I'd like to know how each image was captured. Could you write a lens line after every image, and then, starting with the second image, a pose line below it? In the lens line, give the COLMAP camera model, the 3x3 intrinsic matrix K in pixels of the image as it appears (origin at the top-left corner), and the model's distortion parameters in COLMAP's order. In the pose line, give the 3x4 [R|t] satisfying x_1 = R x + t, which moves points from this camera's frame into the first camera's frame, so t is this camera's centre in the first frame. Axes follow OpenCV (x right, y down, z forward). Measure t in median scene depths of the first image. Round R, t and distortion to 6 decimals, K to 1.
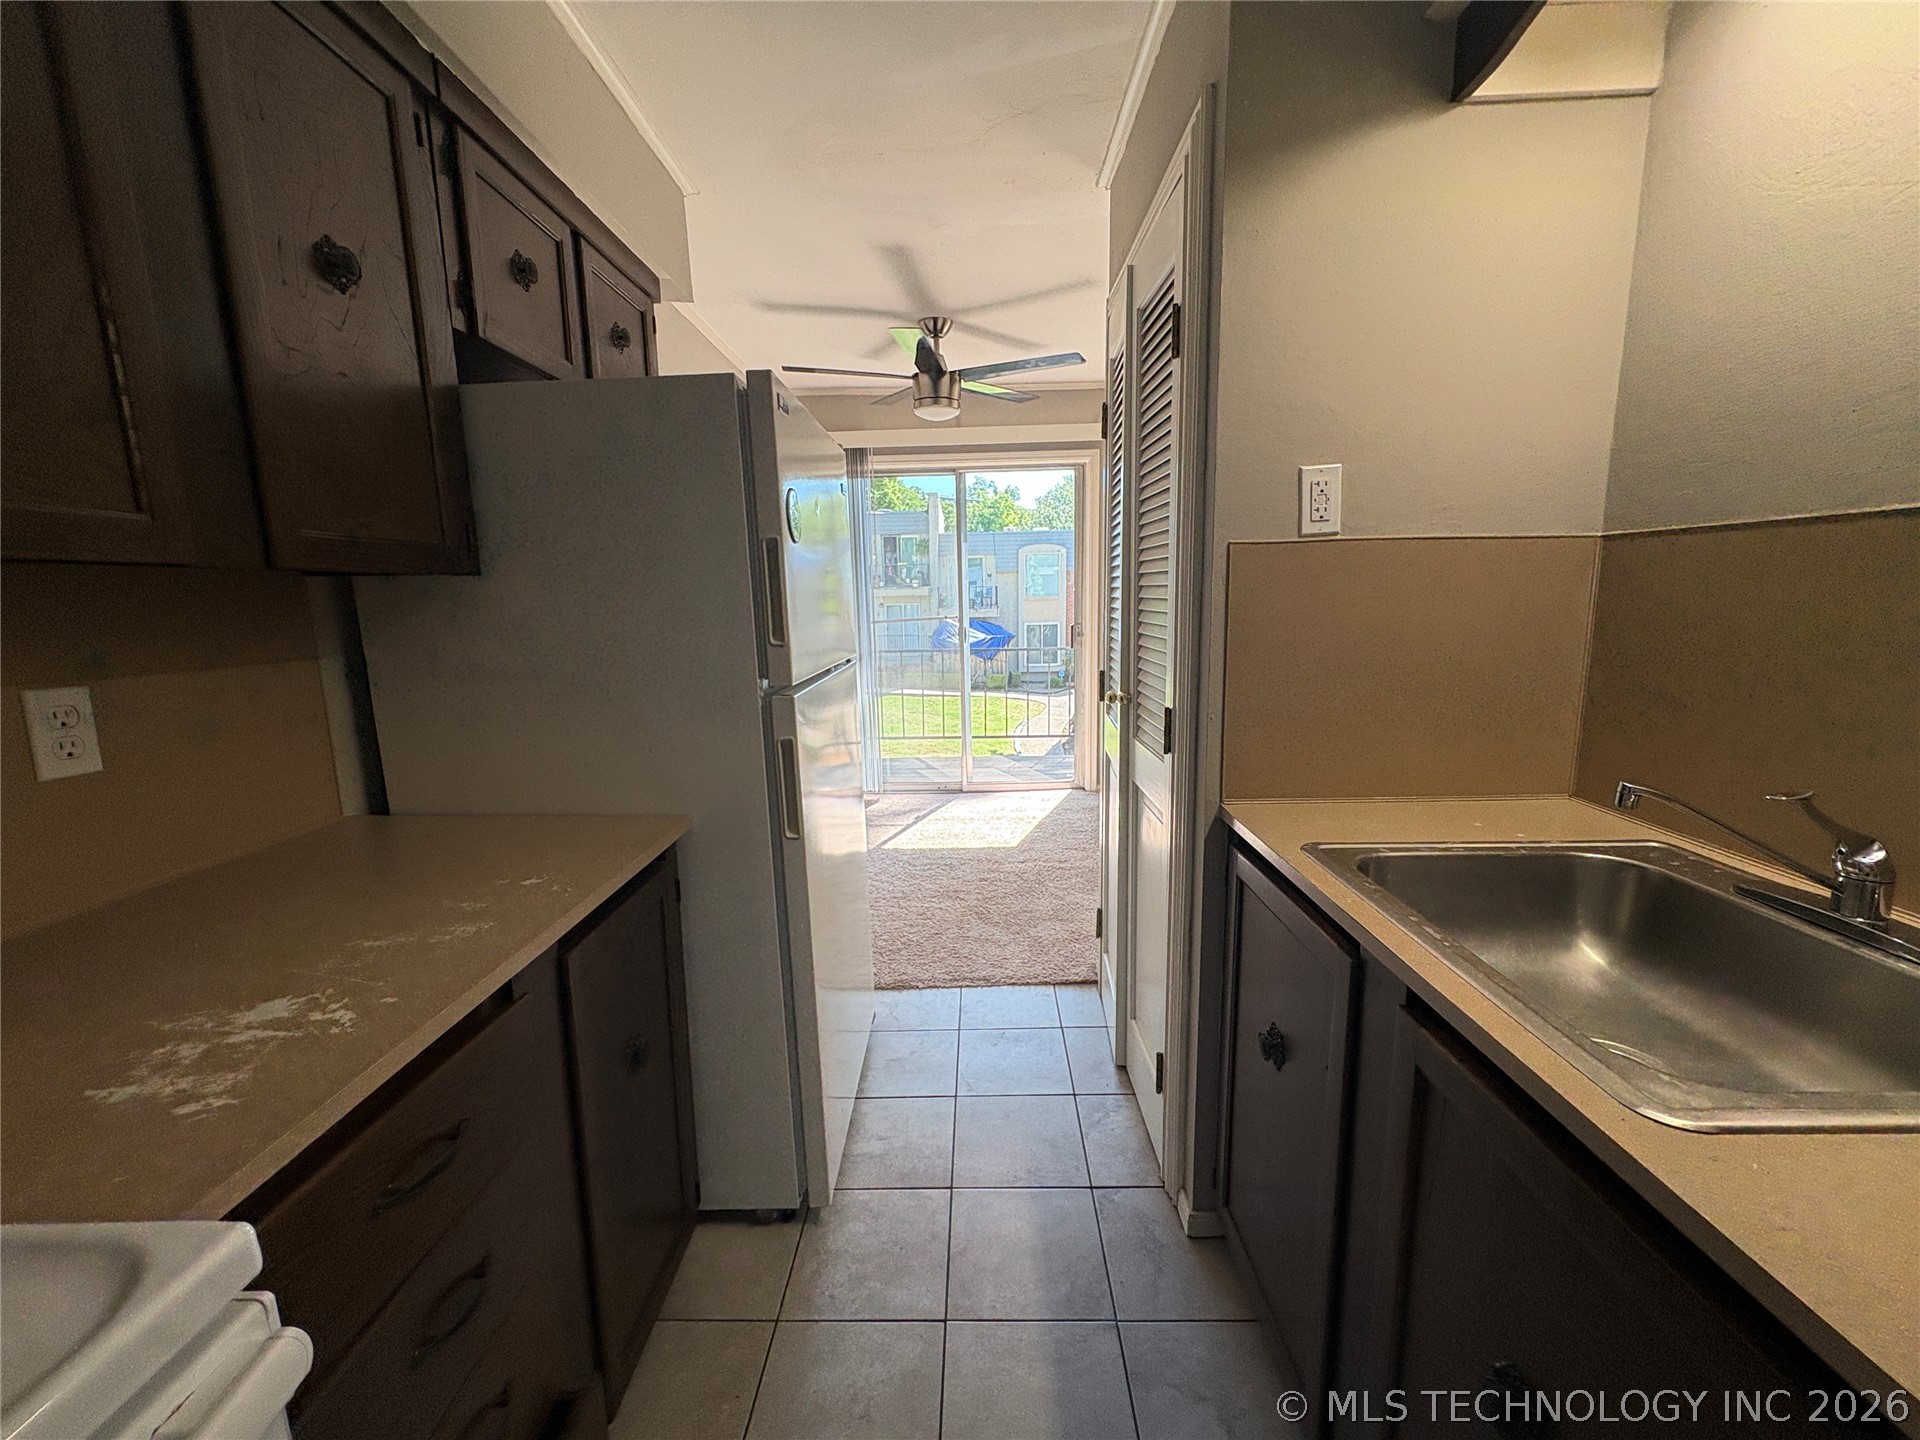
lens RADIAL K [[764.0, 0, 958.1], [0, 764.0, 718.1], [0, 0, 1]] dist [0.002513, 0.000051]
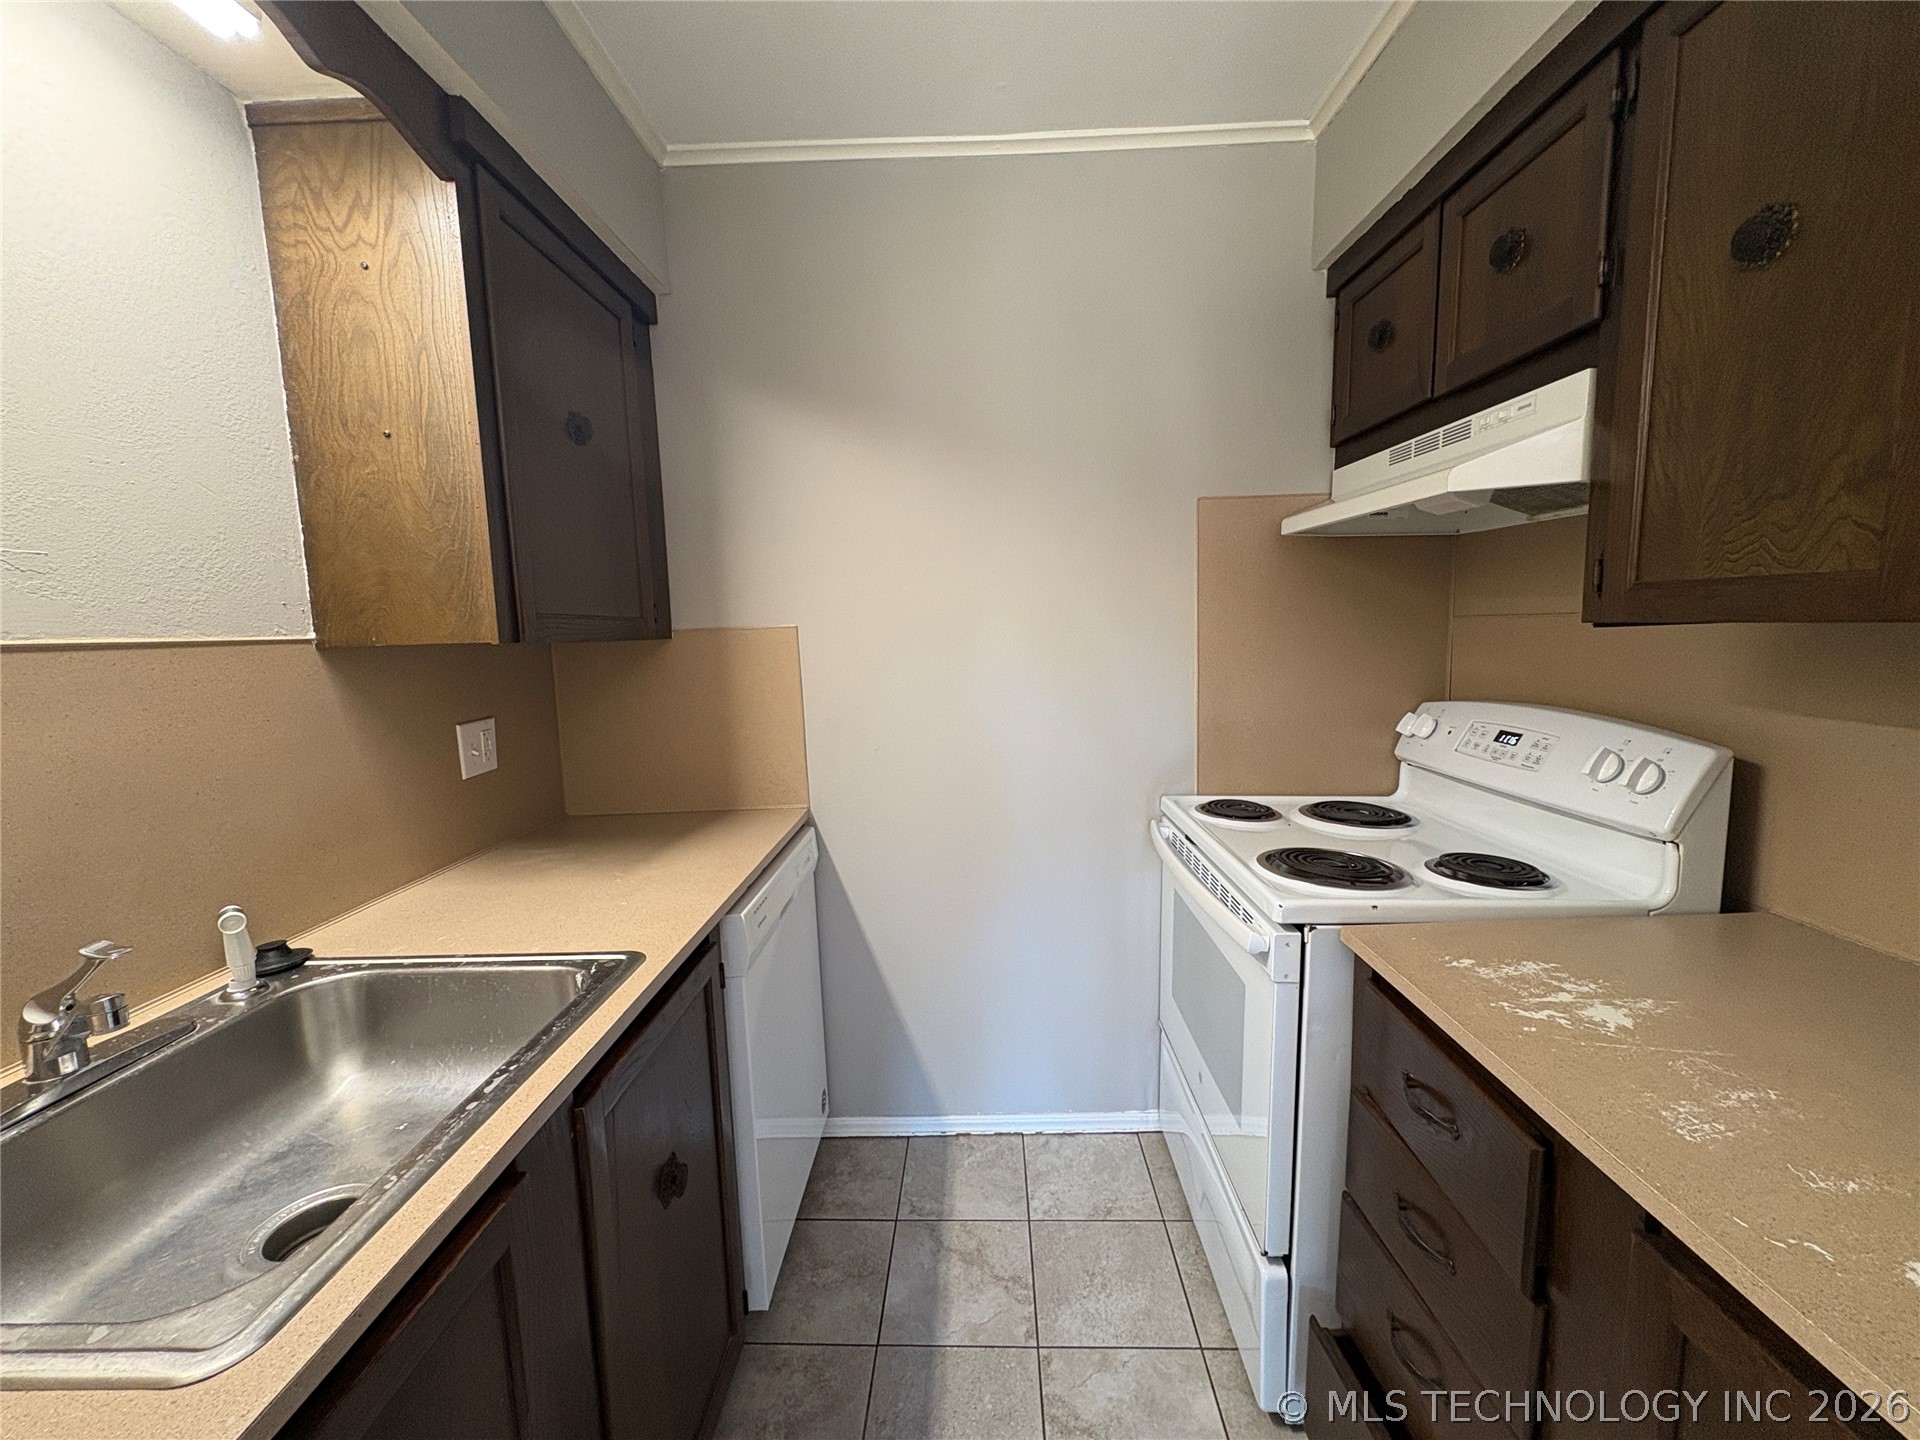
lens RADIAL K [[764.0, 0, 958.0], [0, 764.0, 716.4], [0, 0, 1]] dist [0.002513, 0.000051]
pose [[-0.998540, 0.053694, 0.005949, 0.057179], [0.053150, 0.956729, 0.286086, -0.462264], [0.009670, 0.285984, -0.958186, 2.090248]]
